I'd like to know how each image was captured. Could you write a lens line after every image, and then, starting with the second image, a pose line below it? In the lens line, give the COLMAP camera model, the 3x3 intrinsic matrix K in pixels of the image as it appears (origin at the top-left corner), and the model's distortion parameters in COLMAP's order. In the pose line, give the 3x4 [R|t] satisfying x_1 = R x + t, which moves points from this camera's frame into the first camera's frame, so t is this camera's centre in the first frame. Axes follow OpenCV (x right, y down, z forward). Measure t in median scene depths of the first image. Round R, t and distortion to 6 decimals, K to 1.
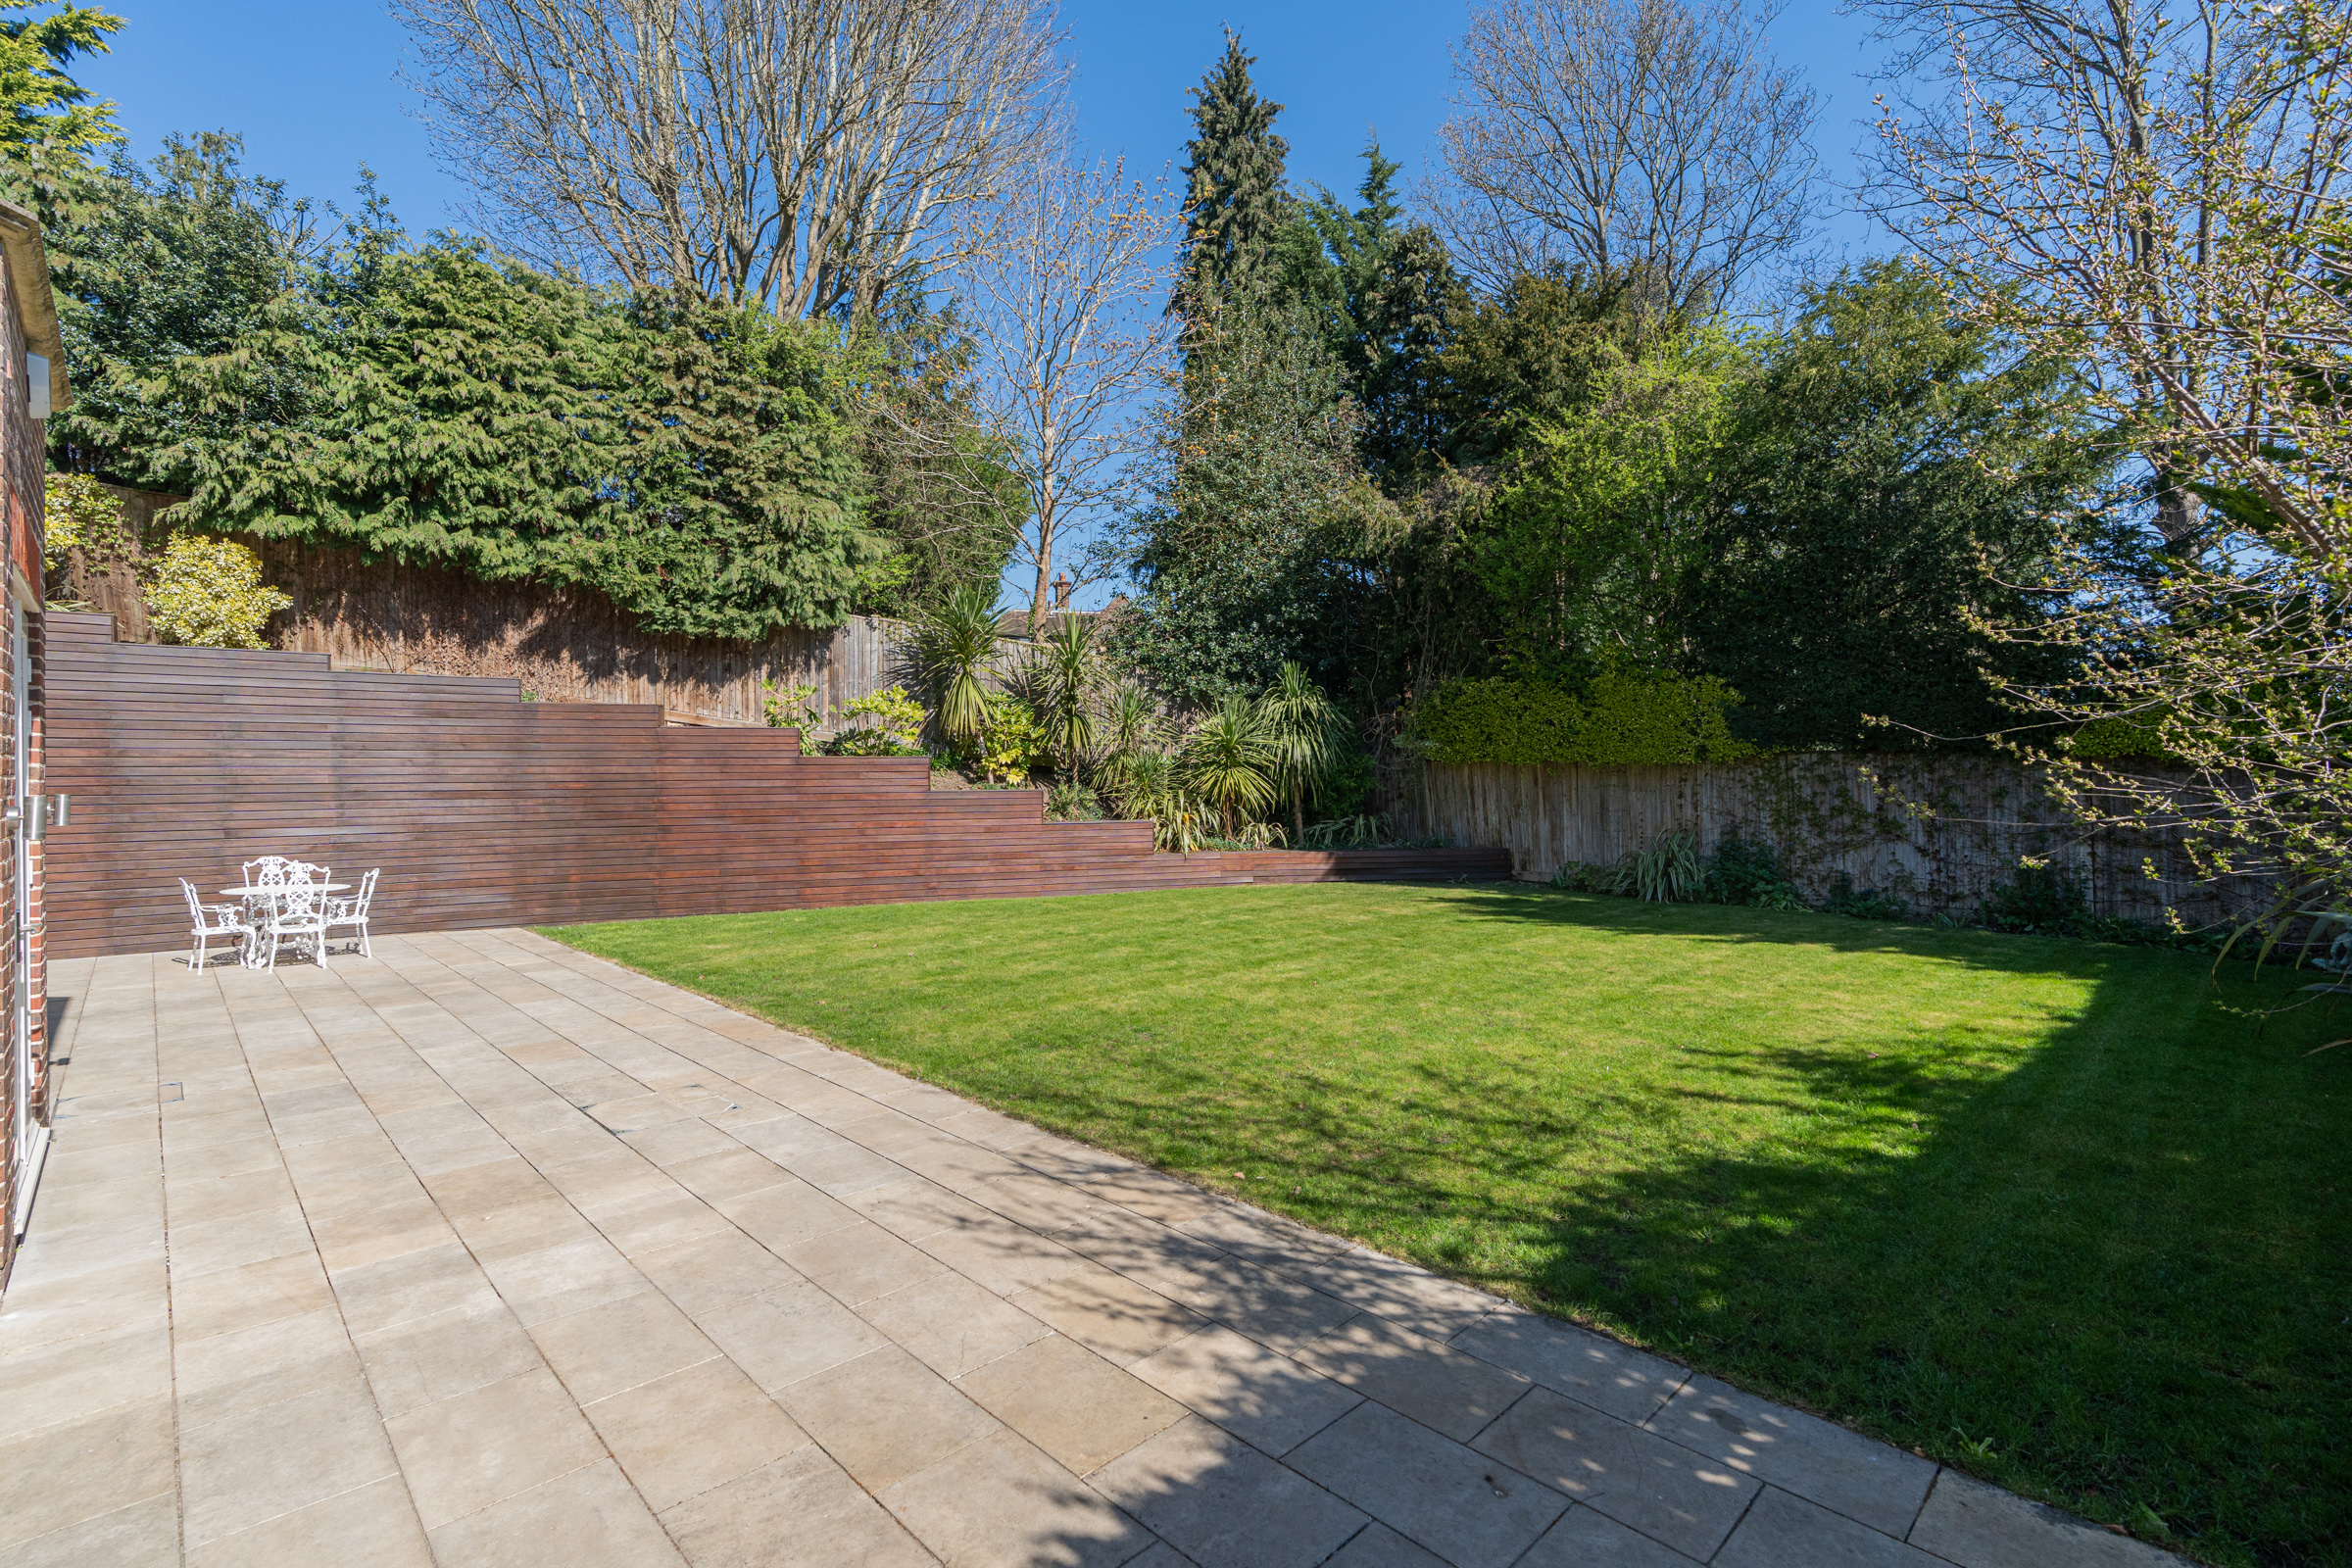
lens RADIAL K [[1063.3, 0, 1176.0], [0, 1063.3, 784.0], [0, 0, 1]] dist [0.000141, -0.000001]
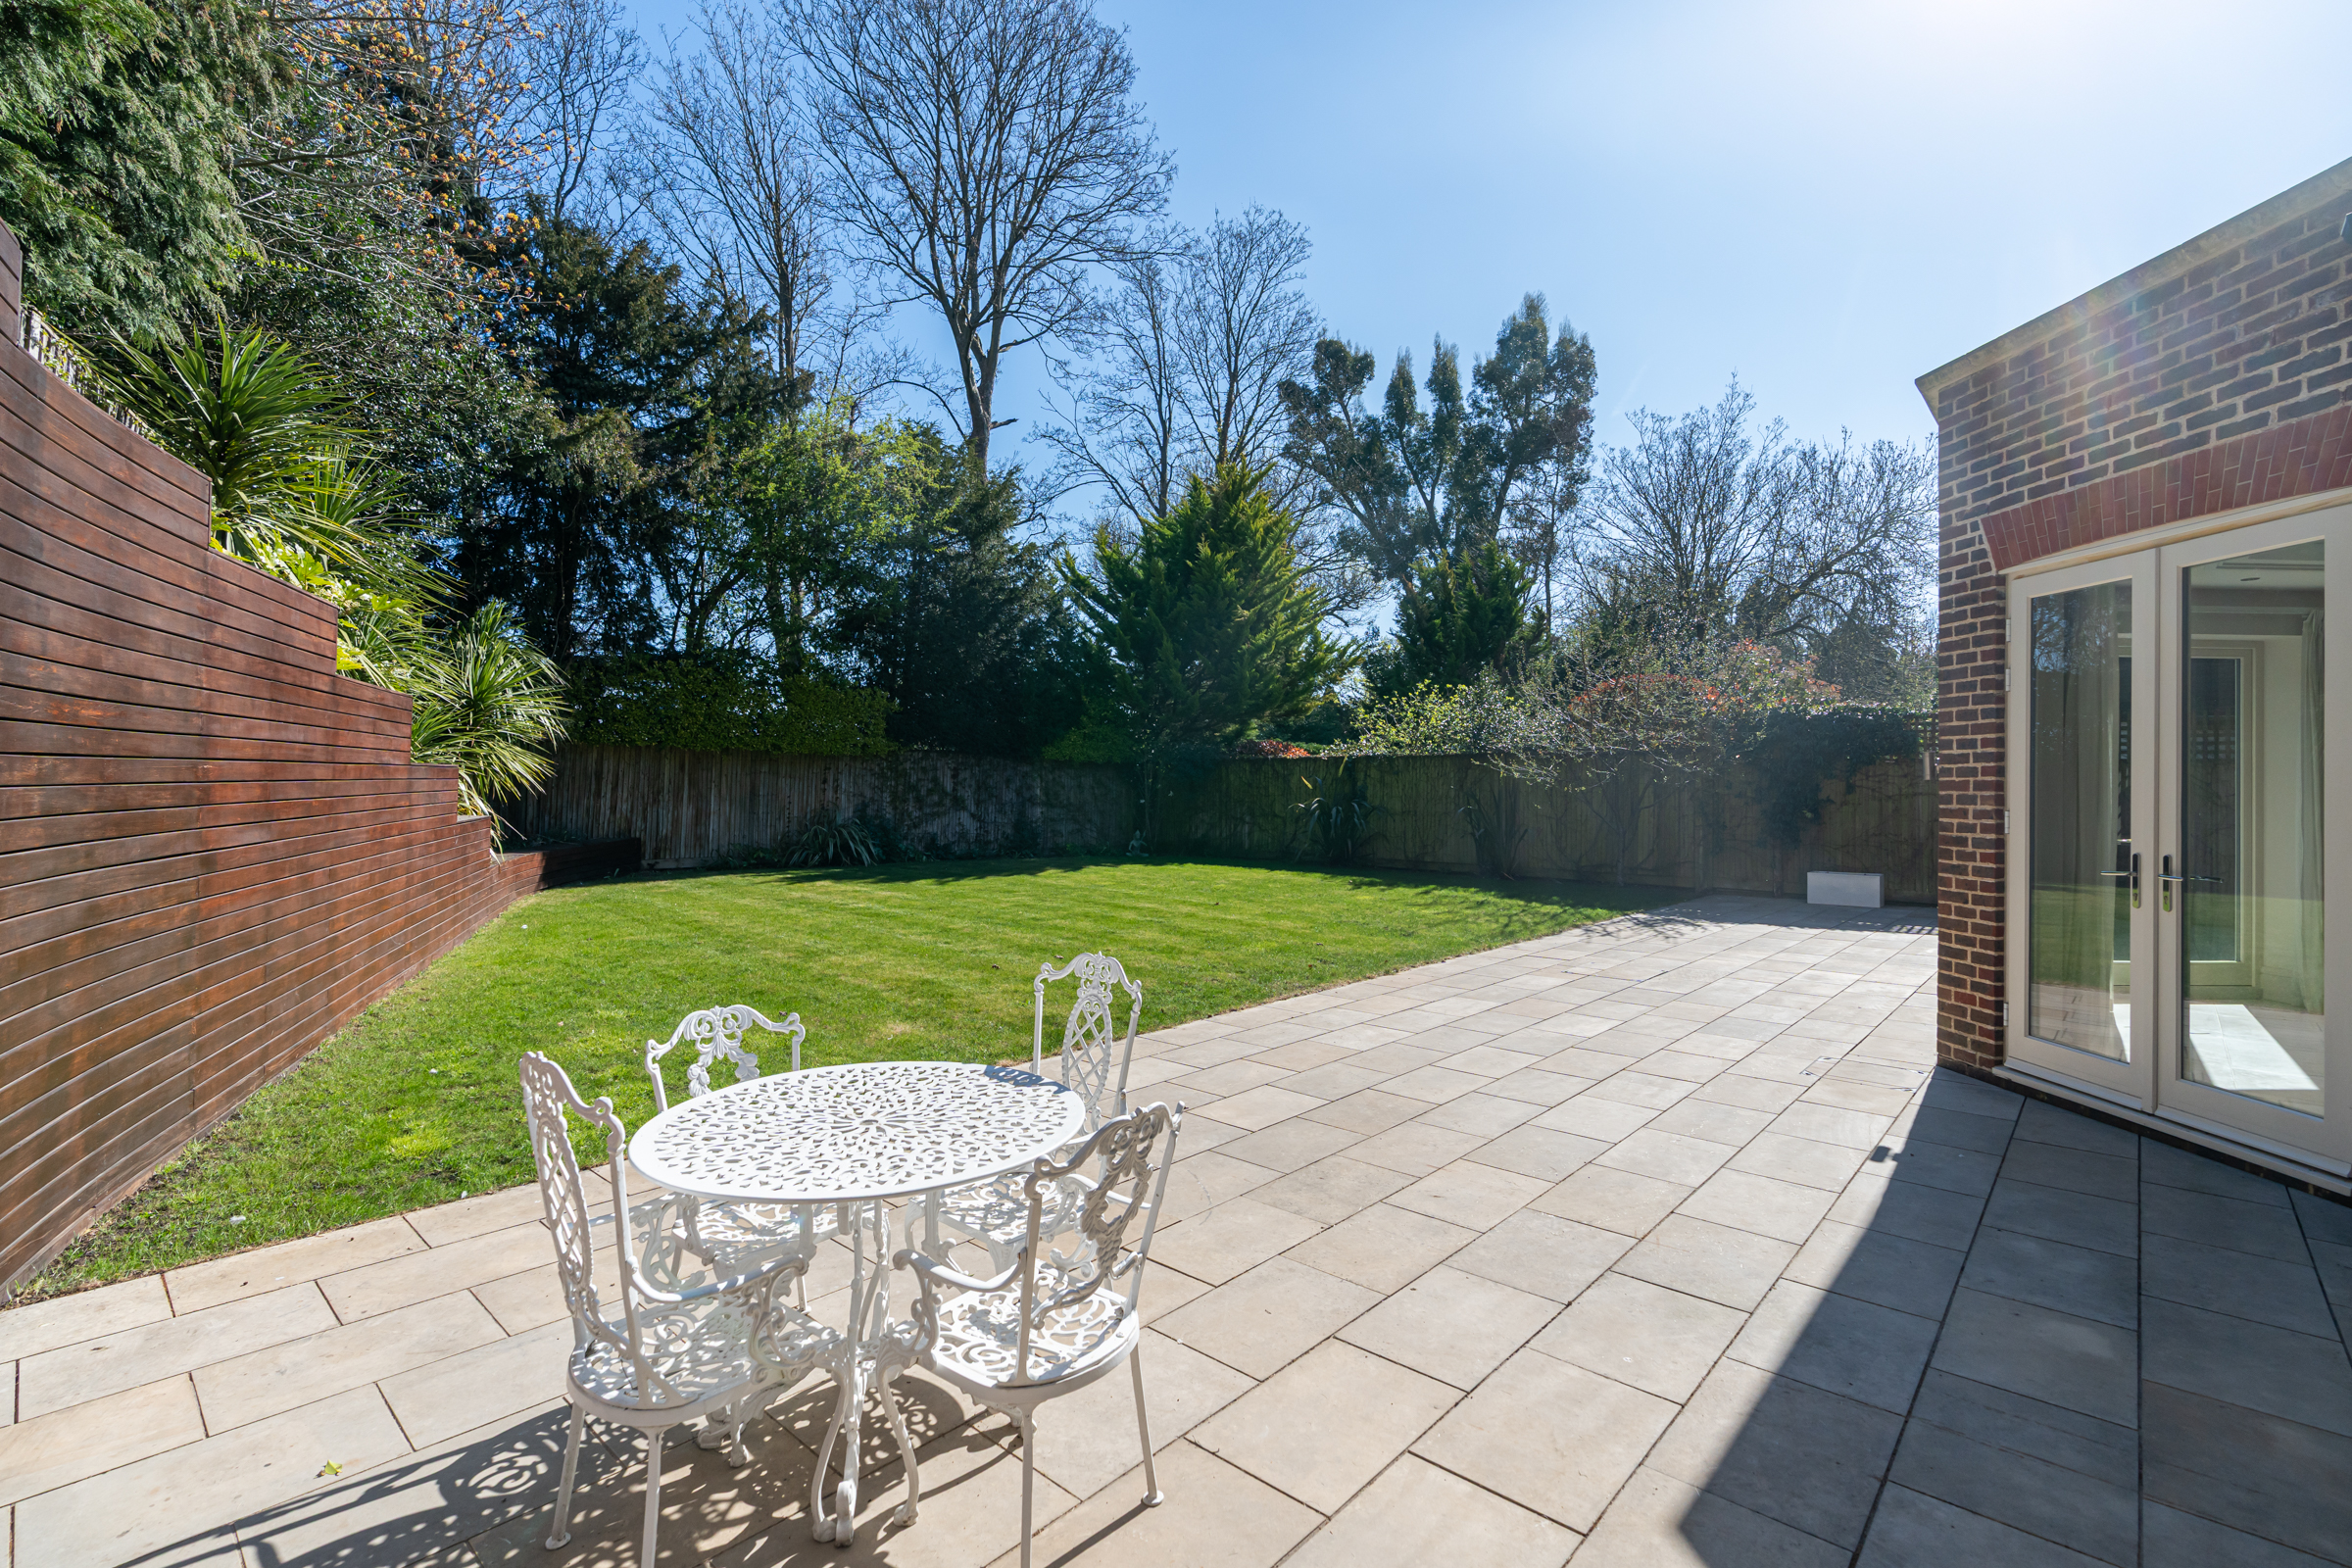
lens RADIAL K [[1063.3, 0, 1176.0], [0, 1063.3, 784.0], [0, 0, 1]] dist [0.000141, -0.000001]
pose [[-0.060896, 0.004735, 0.998133, -0.697003], [-0.001584, 0.999987, -0.004840, 0.017804], [-0.998143, -0.001876, -0.060888, 0.615888]]
